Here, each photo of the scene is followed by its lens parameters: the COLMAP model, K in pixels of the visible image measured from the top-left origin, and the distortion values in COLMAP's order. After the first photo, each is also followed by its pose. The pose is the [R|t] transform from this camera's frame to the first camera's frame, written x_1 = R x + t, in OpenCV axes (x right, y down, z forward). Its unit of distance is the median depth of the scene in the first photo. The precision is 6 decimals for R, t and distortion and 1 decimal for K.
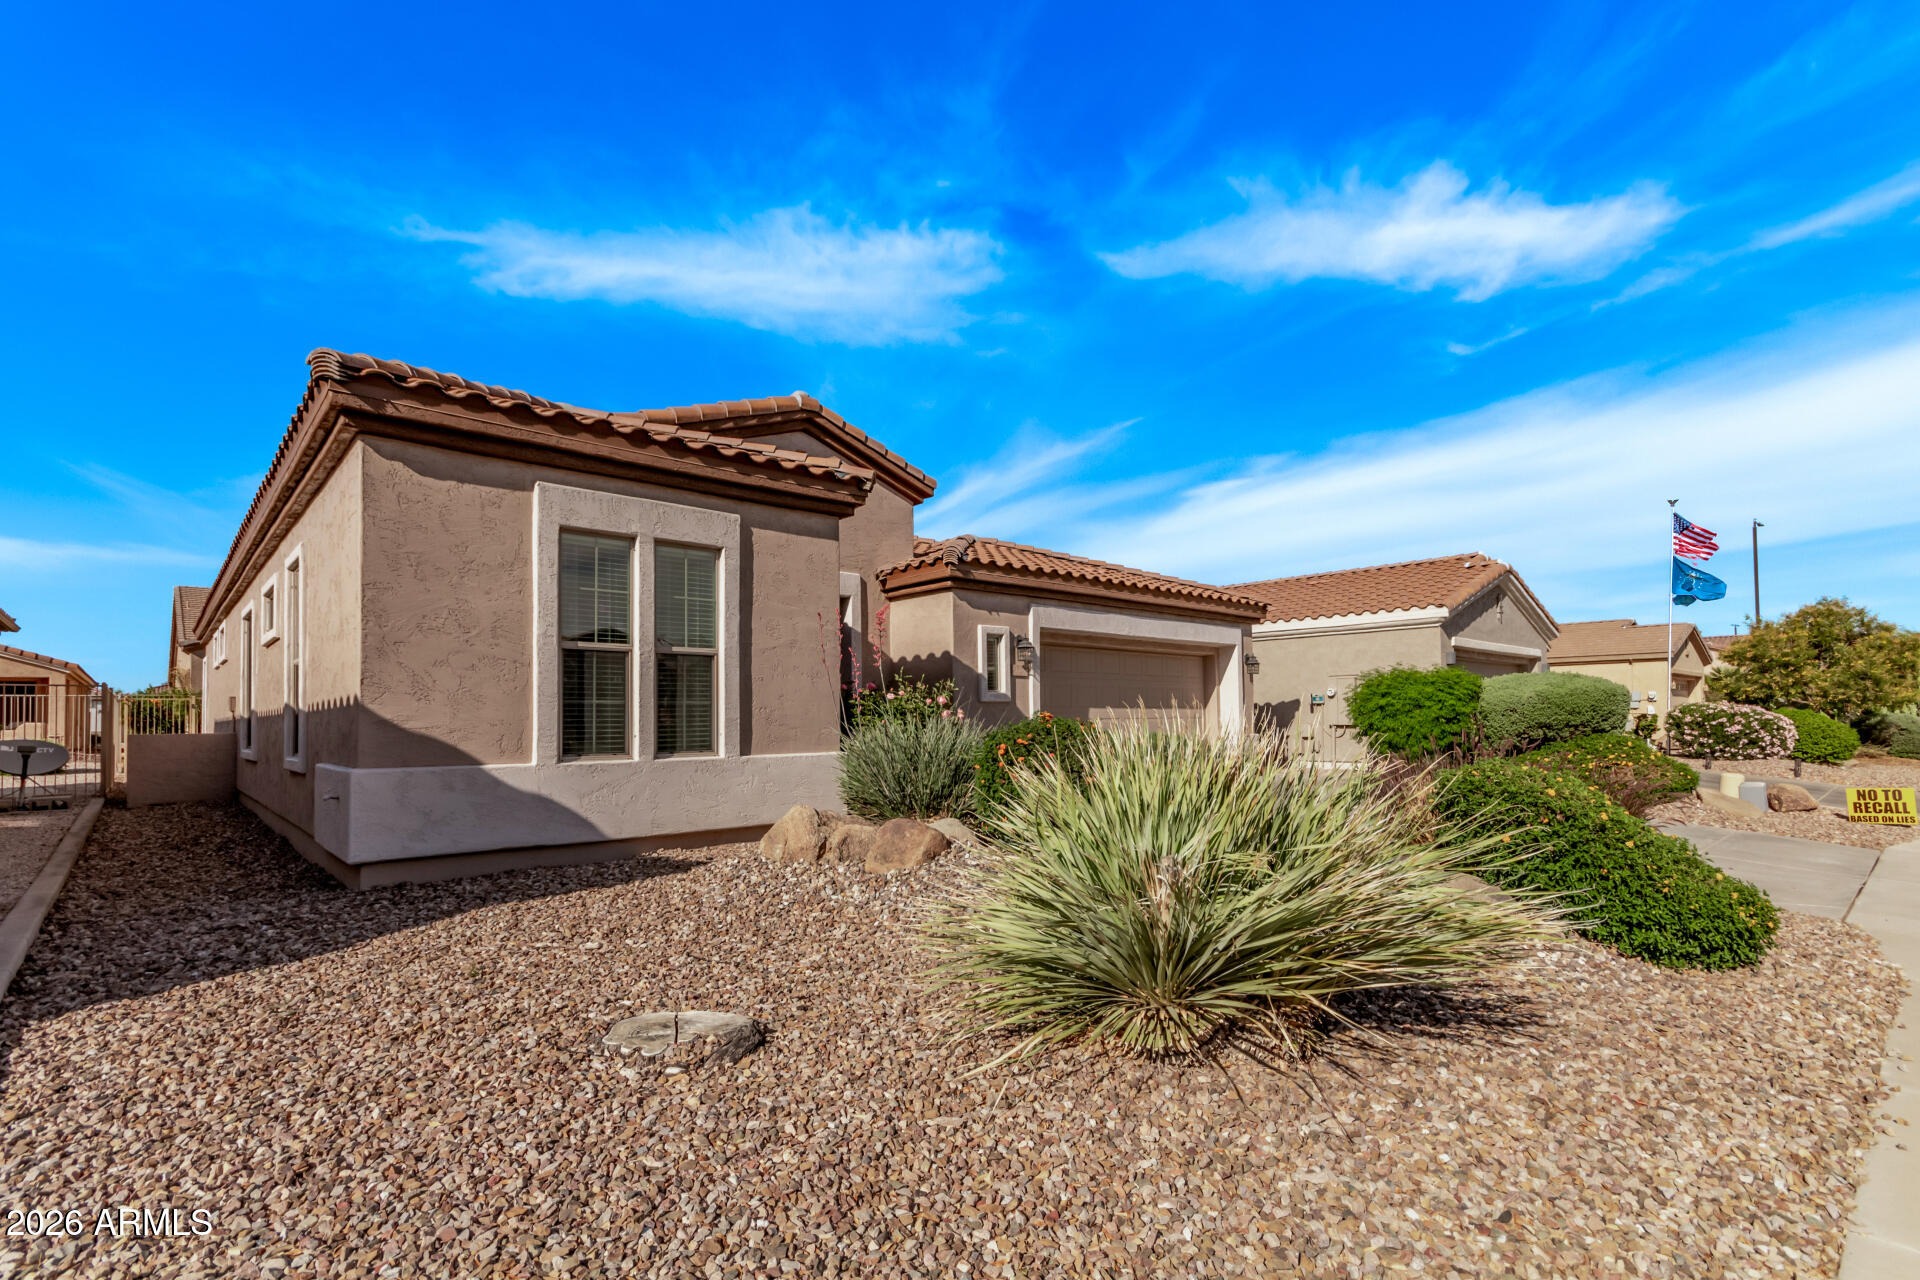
lens RADIAL K [[888.3, 0, 978.2], [0, 888.3, 653.6], [0, 0, 1]] dist [0.002046, 0.001981]
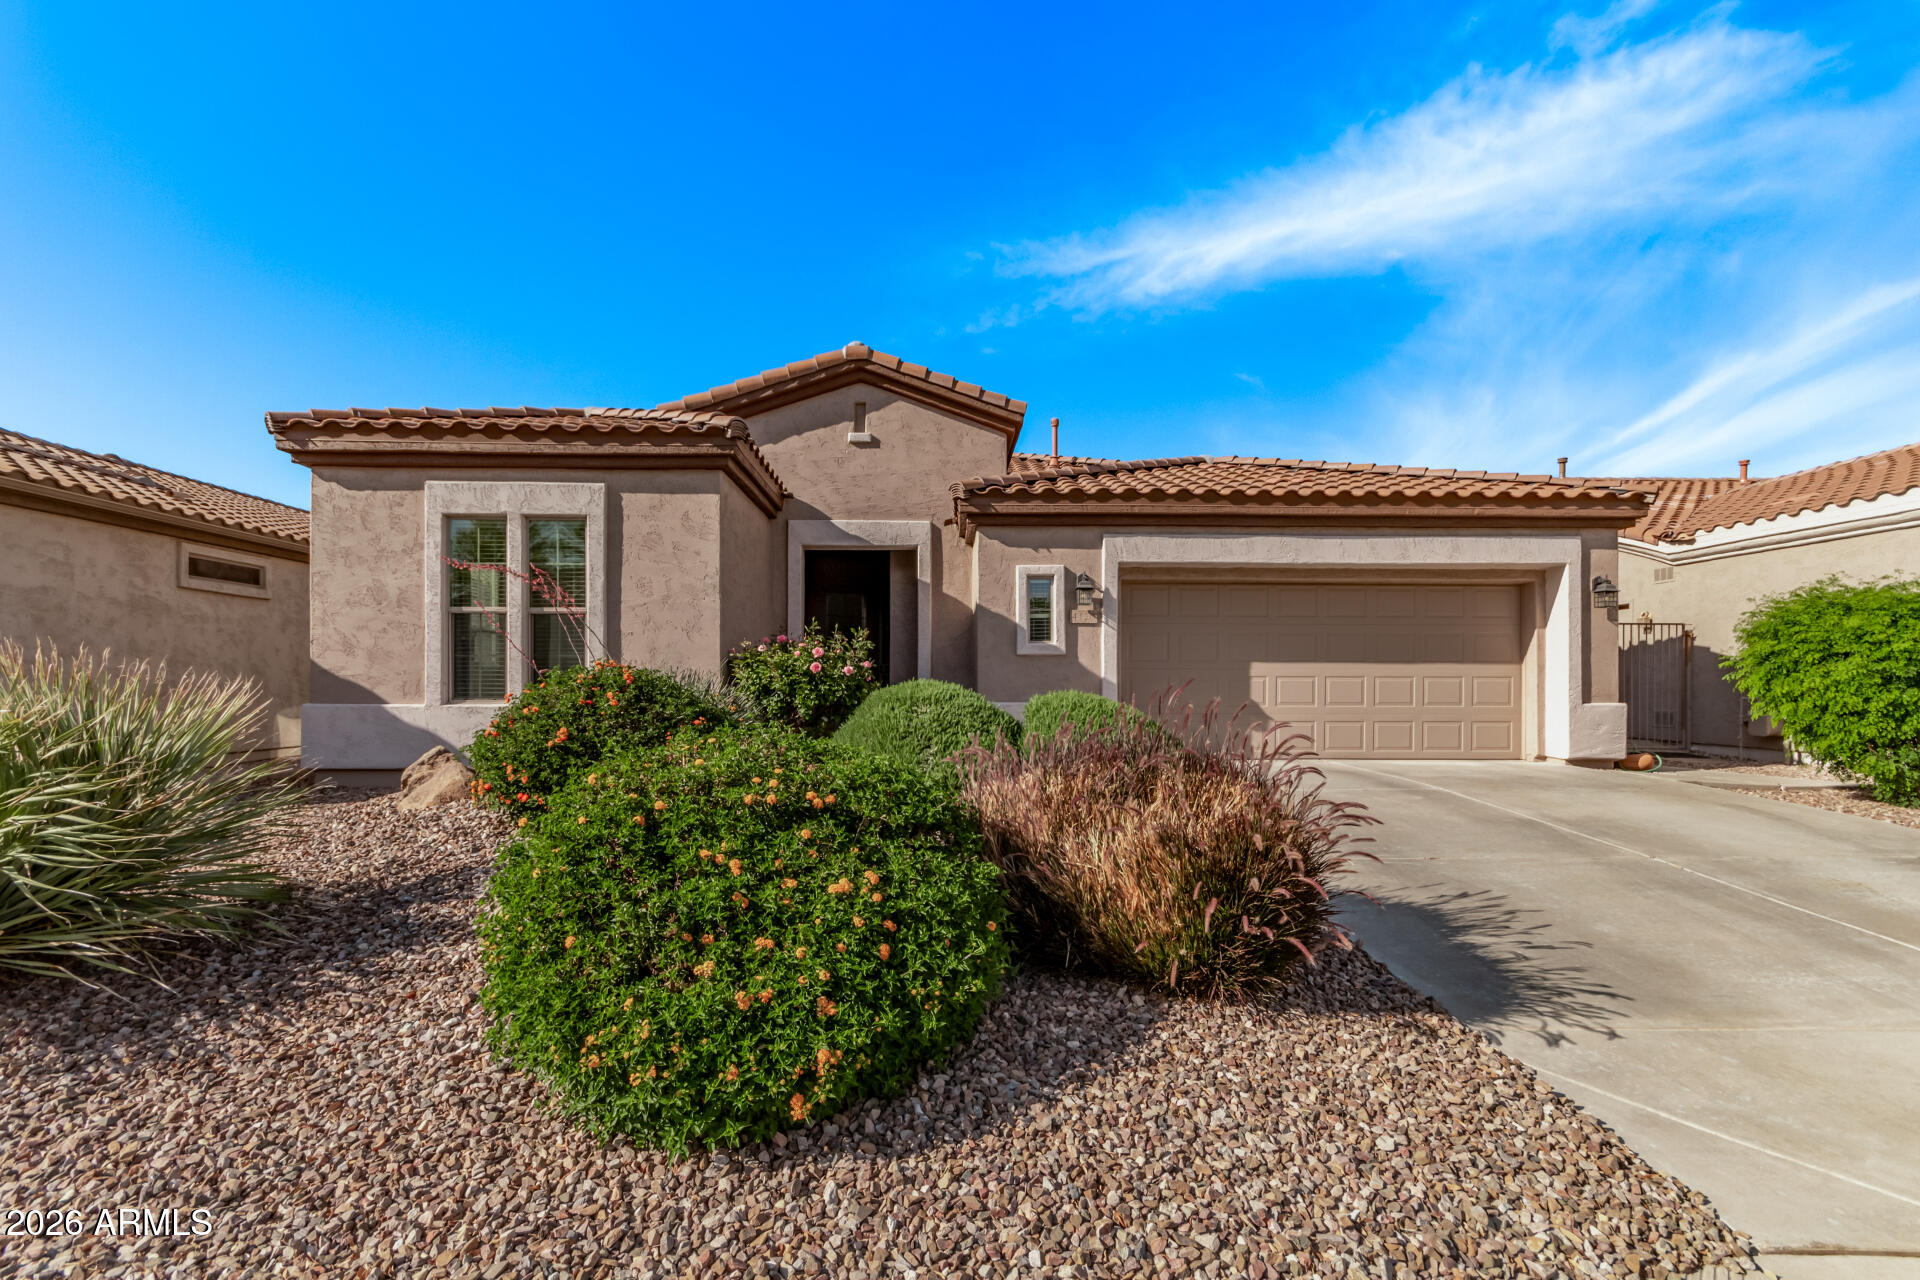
lens RADIAL K [[888.3, 0, 967.0], [0, 888.3, 645.2], [0, 0, 1]] dist [0.002046, 0.001981]
pose [[0.760297, -0.019918, -0.649270, 0.498305], [0.040817, 0.999019, 0.017150, 0.026421], [0.648292, -0.039540, 0.760365, 0.294277]]
